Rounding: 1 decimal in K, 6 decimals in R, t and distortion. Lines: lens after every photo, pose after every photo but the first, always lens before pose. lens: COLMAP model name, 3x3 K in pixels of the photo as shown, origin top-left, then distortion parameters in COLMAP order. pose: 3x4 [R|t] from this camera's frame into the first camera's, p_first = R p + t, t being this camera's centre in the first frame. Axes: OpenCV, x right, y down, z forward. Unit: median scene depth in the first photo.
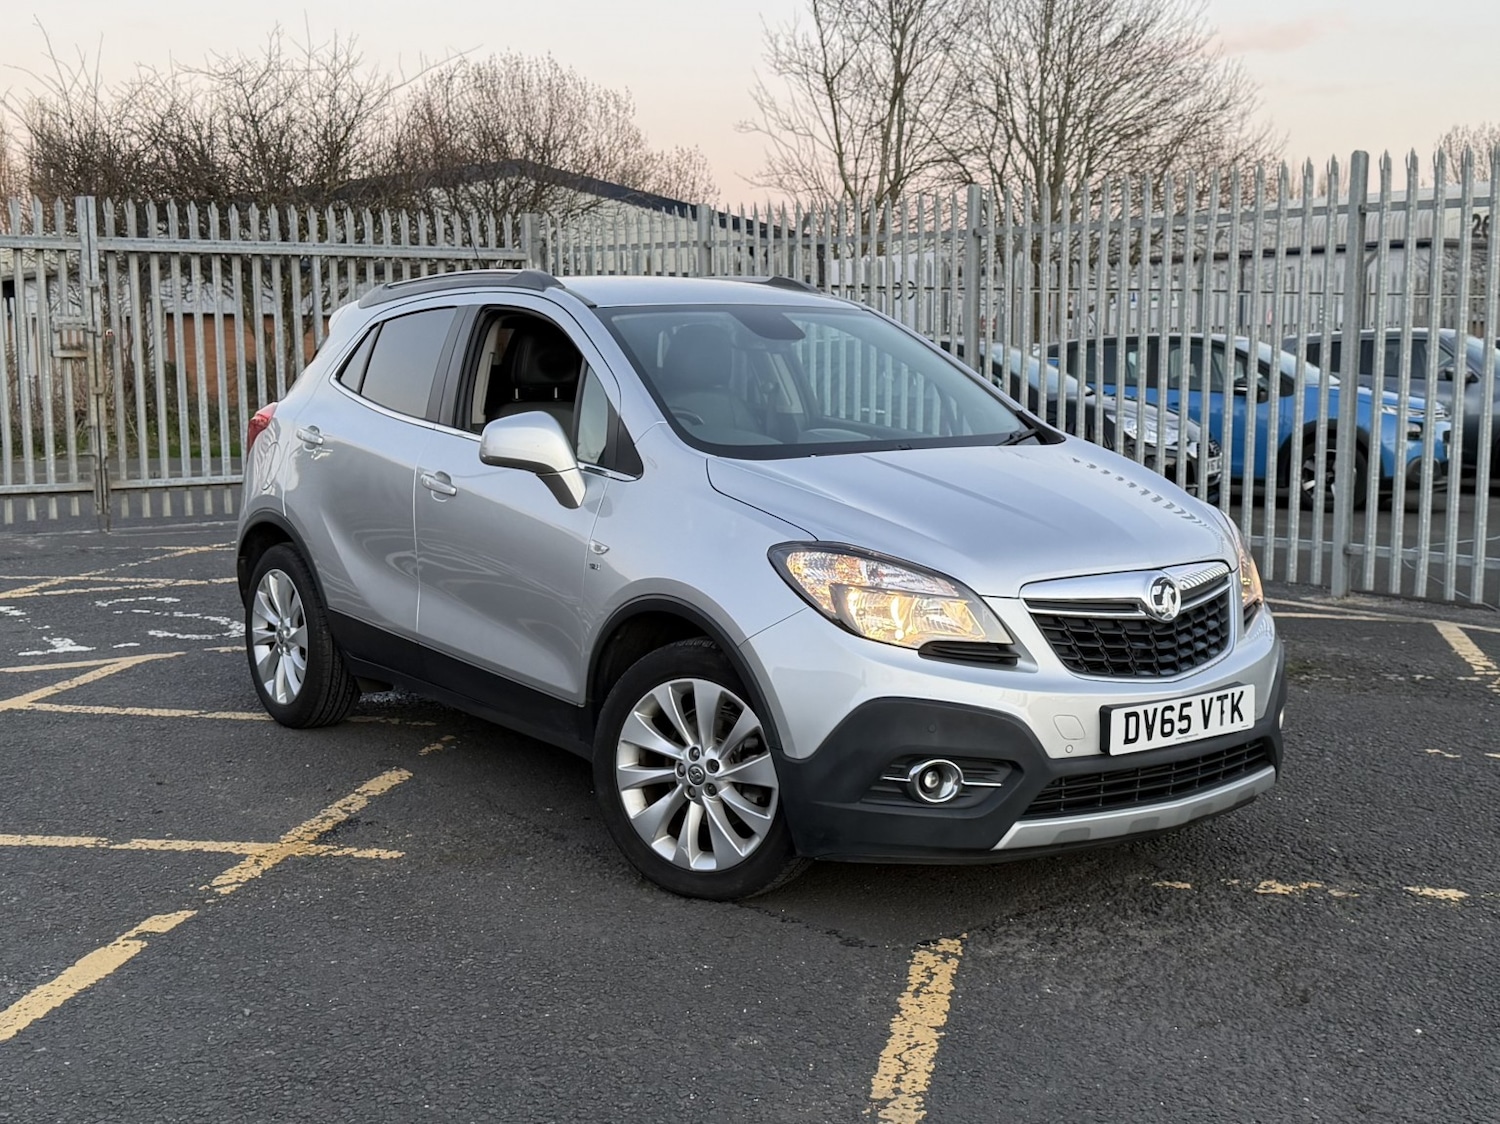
lens RADIAL K [[1775.7, 0, 785.5], [0, 1775.7, 563.6], [0, 0, 1]] dist [0.205817, -0.477694]
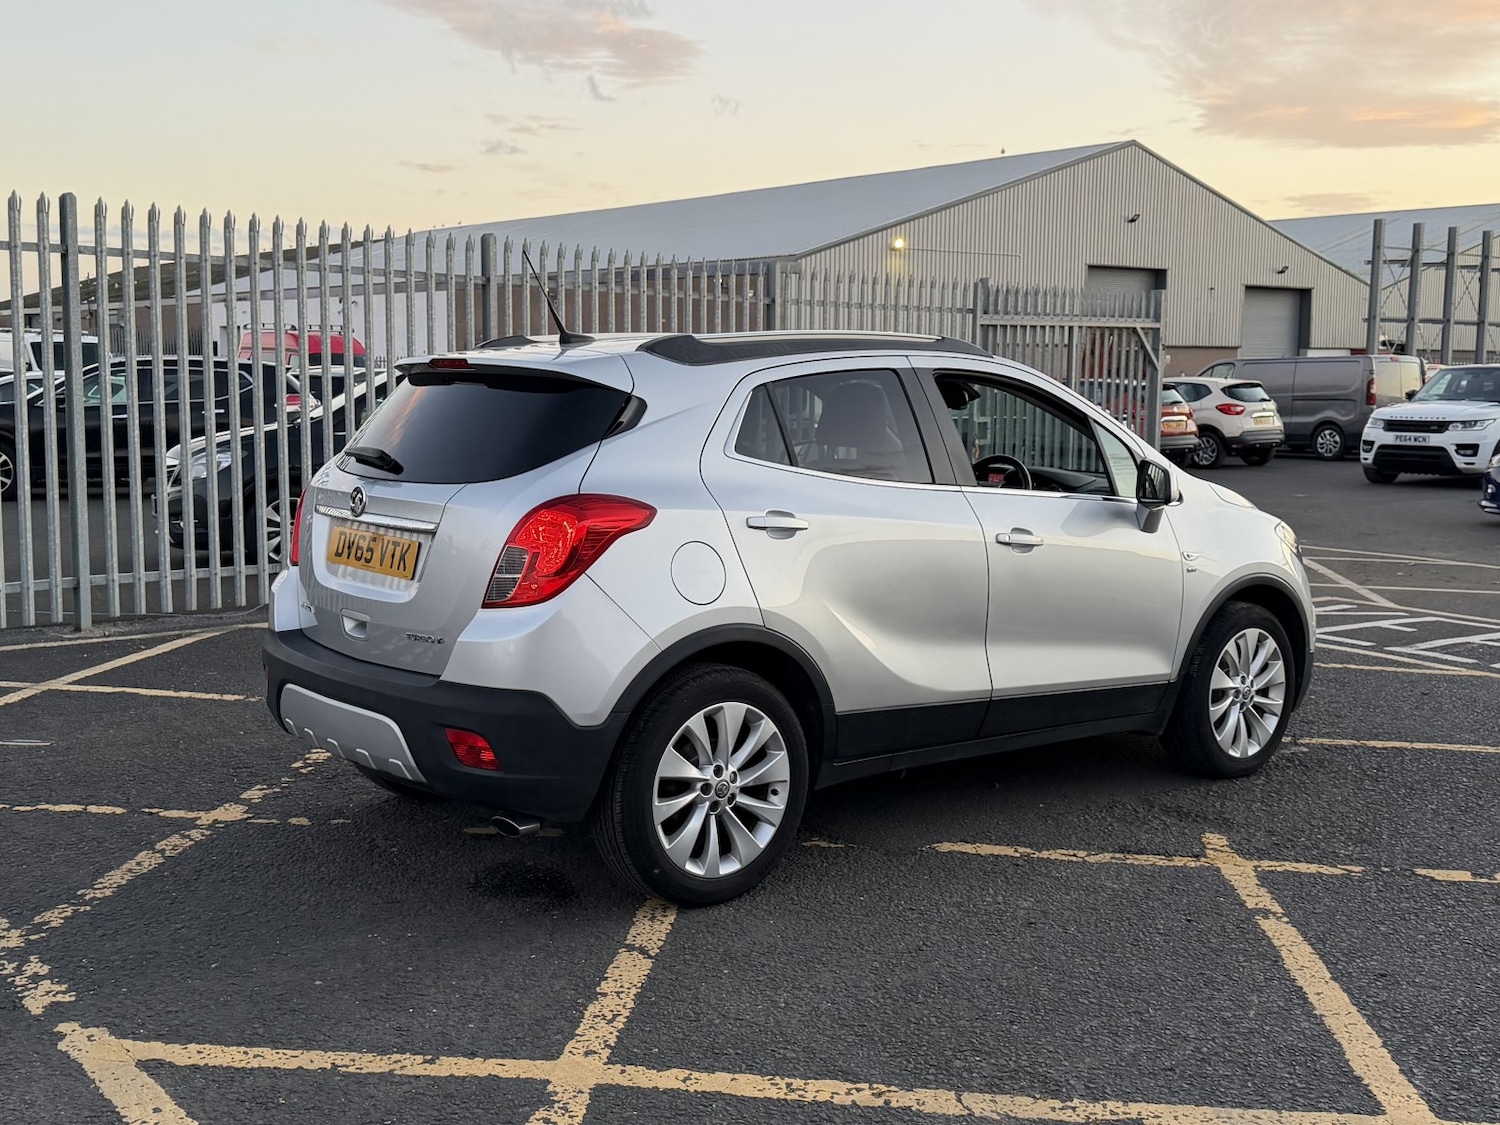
lens RADIAL K [[1617.6, 0, 738.0], [0, 1617.6, 567.3], [0, 0, 1]] dist [0.195209, -0.430569]
pose [[-0.027546, -0.120508, 0.992330, -1.383053], [0.111030, 0.986195, 0.122845, -0.199061], [-0.993435, 0.113563, -0.013785, 1.423032]]
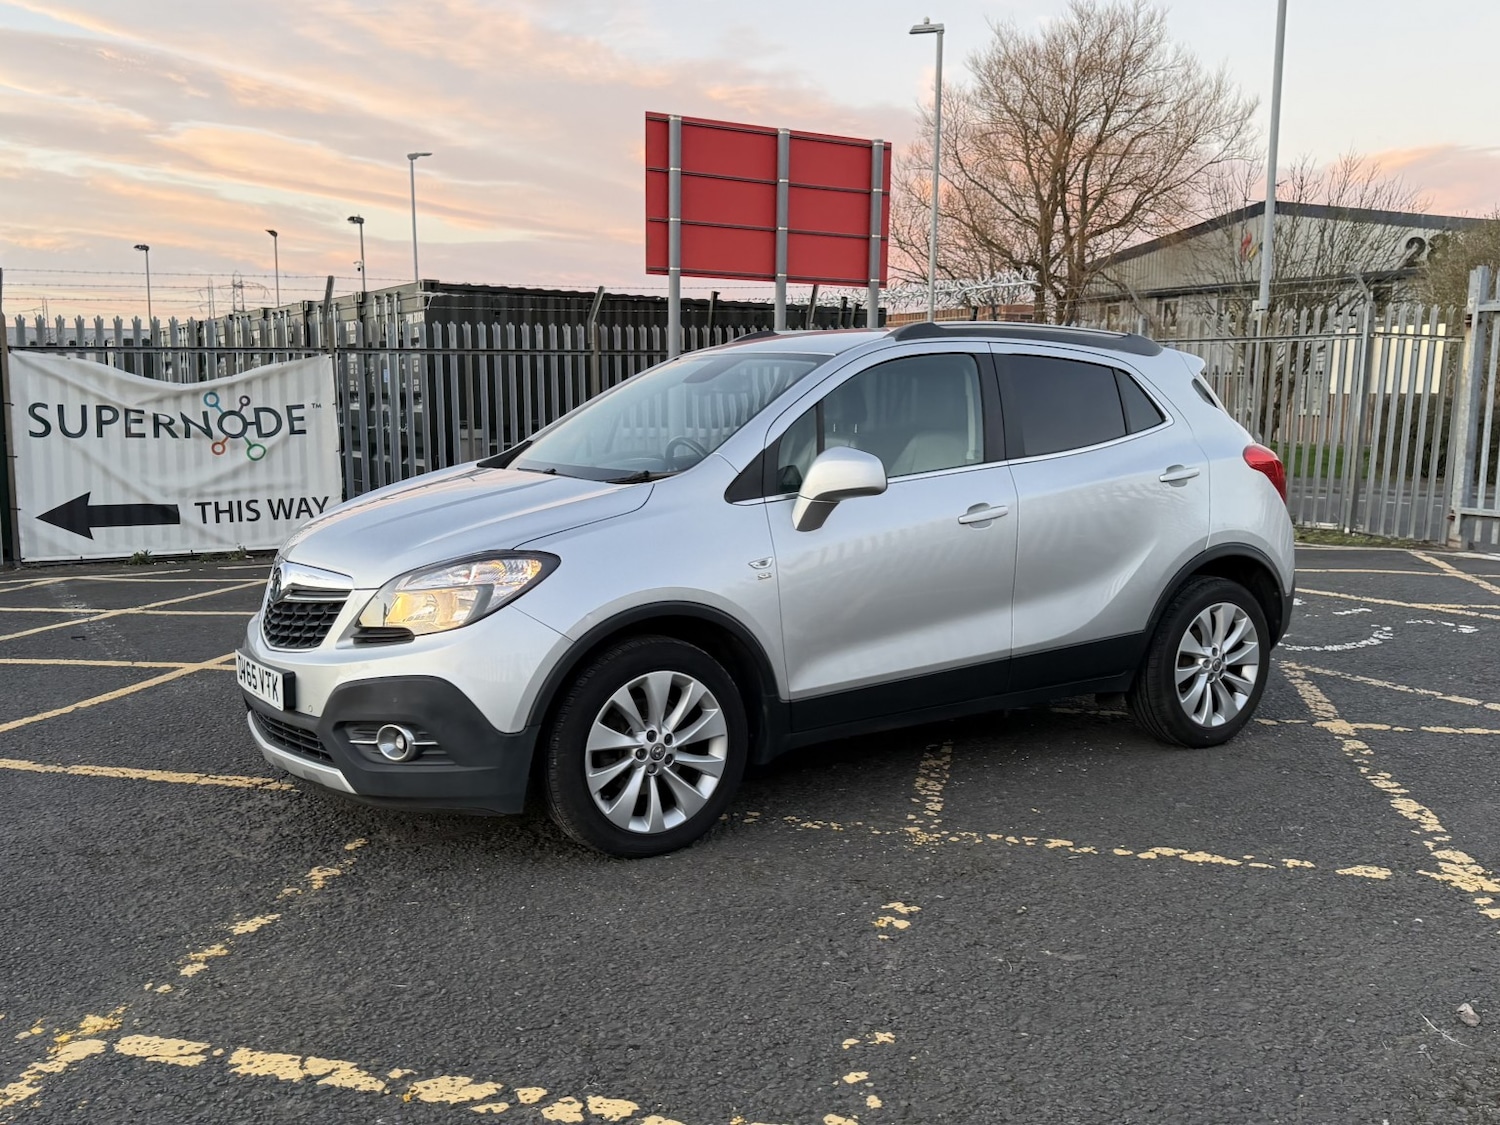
lens RADIAL K [[1439.7, 0, 757.7], [0, 1439.7, 604.9], [0, 0, 1]] dist [0.184528, -0.430081]
pose [[-0.062986, 0.145295, -0.987381, 1.153631], [-0.127435, 0.980076, 0.152350, -0.158545], [0.989845, 0.135423, -0.043216, 1.320955]]
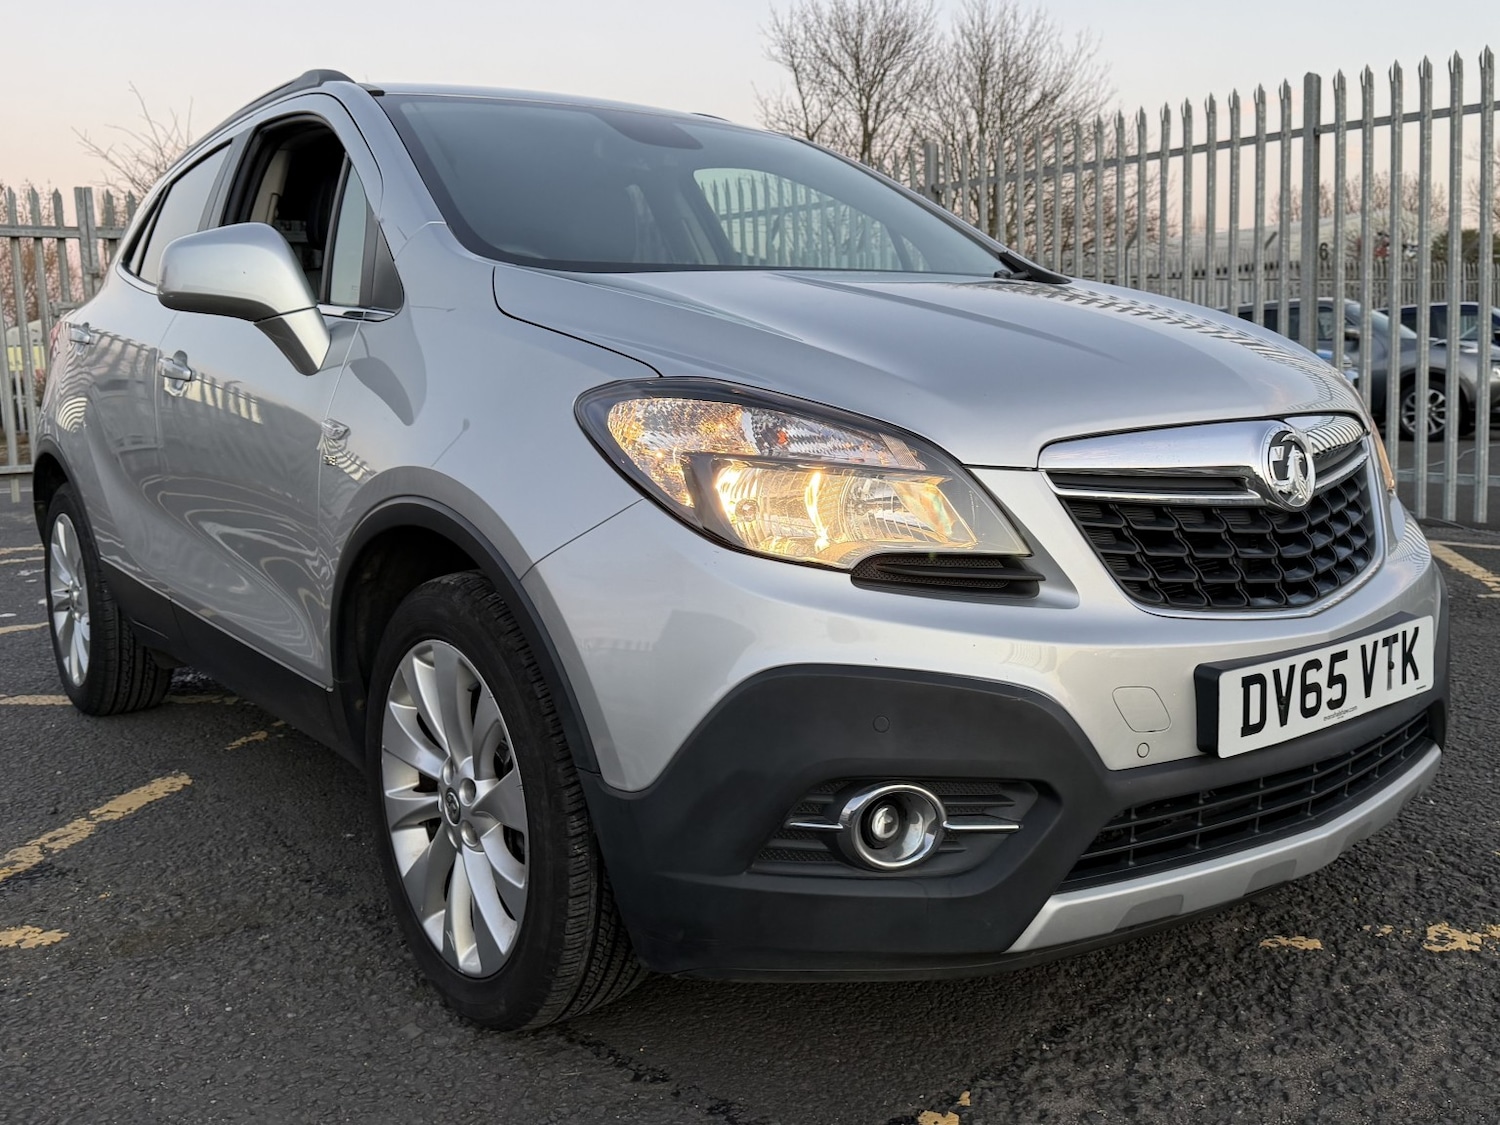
lens RADIAL K [[1344.4, 0, 845.5], [0, 1344.4, 511.8], [0, 0, 1]] dist [0.135378, -0.211483]
pose [[0.998823, -0.032177, 0.036305, 0.053768], [0.032650, 0.999389, -0.012511, 0.032446], [-0.035880, 0.013682, 0.999262, 0.552445]]
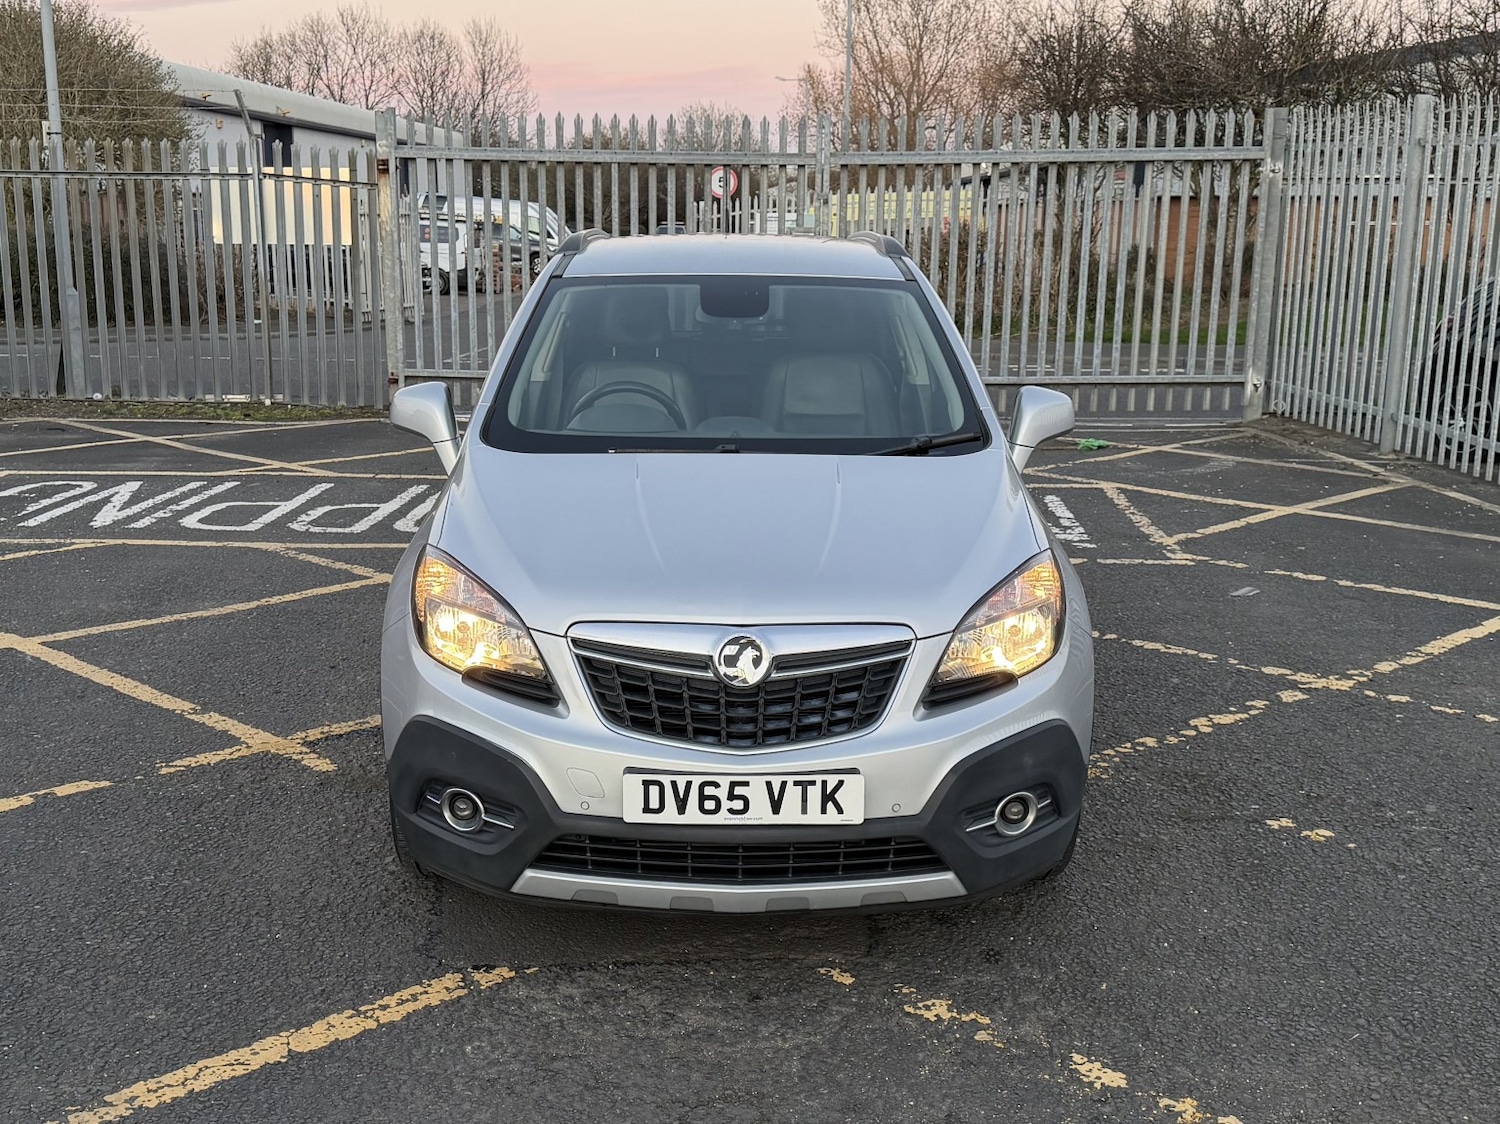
lens RADIAL K [[1685.4, 0, 754.4], [0, 1685.4, 638.4], [0, 0, 1]] dist [0.196850, -0.434326]
pose [[0.802612, 0.153499, -0.576413, 0.660415], [-0.083557, 0.985727, 0.146151, -0.107479], [0.590620, -0.069139, 0.803982, 0.325305]]
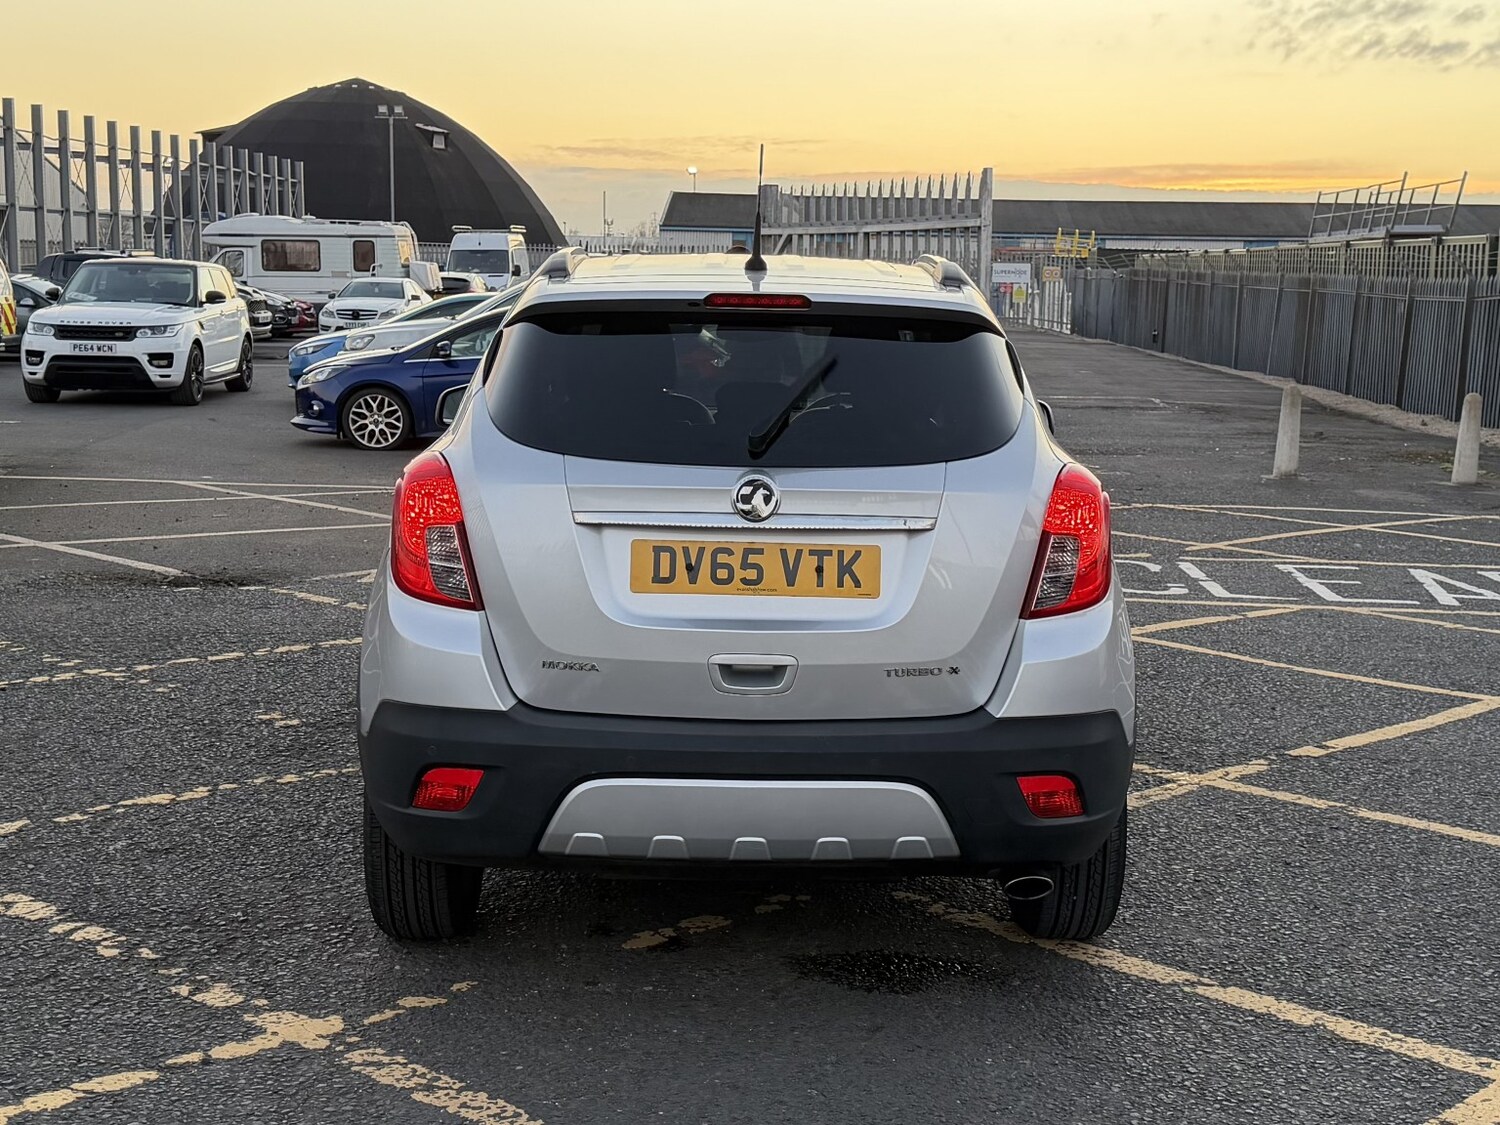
lens RADIAL K [[1974.5, 0, 770.2], [0, 1974.5, 602.9], [0, 0, 1]] dist [0.219422, -0.533912]
pose [[-0.800193, -0.110548, 0.589466, -0.879481], [0.053017, 0.965979, 0.253128, -0.319749], [-0.597395, 0.233803, -0.767109, 2.331477]]
